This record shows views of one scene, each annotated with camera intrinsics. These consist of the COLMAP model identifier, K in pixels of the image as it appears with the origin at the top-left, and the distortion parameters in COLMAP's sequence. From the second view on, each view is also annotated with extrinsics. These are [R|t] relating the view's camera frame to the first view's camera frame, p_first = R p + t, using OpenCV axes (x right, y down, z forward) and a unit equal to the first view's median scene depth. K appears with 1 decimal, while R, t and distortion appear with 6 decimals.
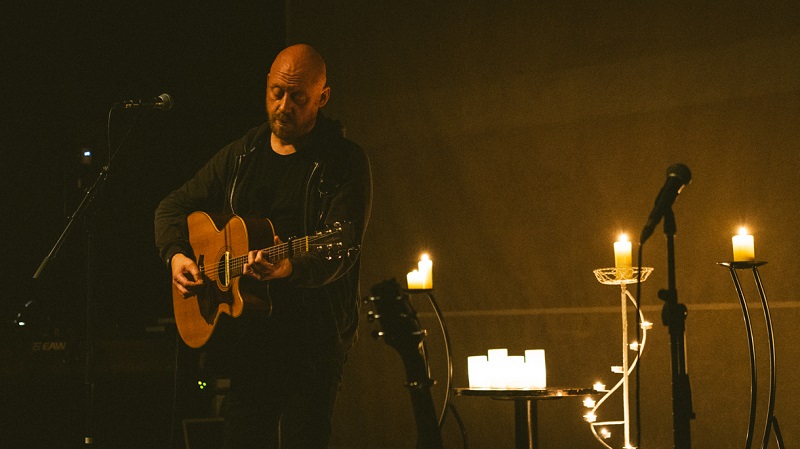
lens RADIAL K [[1662.5, 0, 403.8], [0, 1662.5, 217.4], [0, 0, 1]] dist [0.033141, 0.000000]
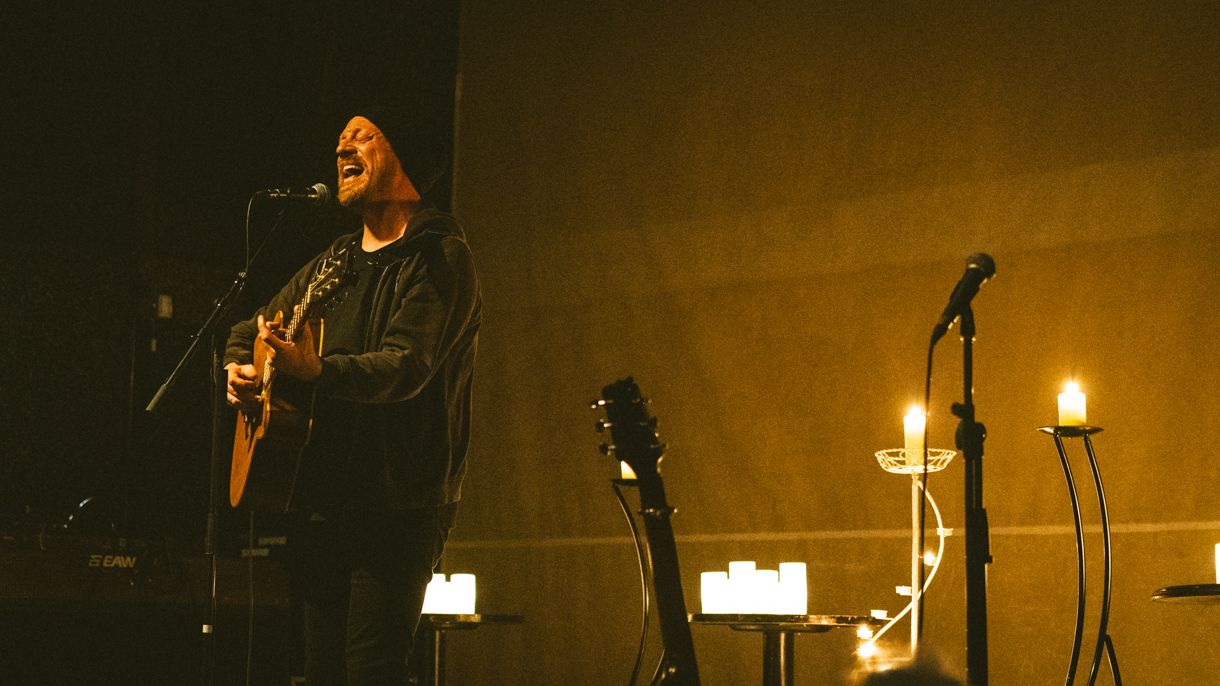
lens RADIAL K [[2535.3, 0, 605.5], [0, 2535.3, 353.7], [0, 0, 1]] dist [0.033141, 0.000000]
pose [[0.999462, 0.032534, 0.004273, -0.012459], [-0.032310, 0.998474, -0.044778, 0.042137], [-0.005724, 0.044616, 0.998988, -0.130912]]
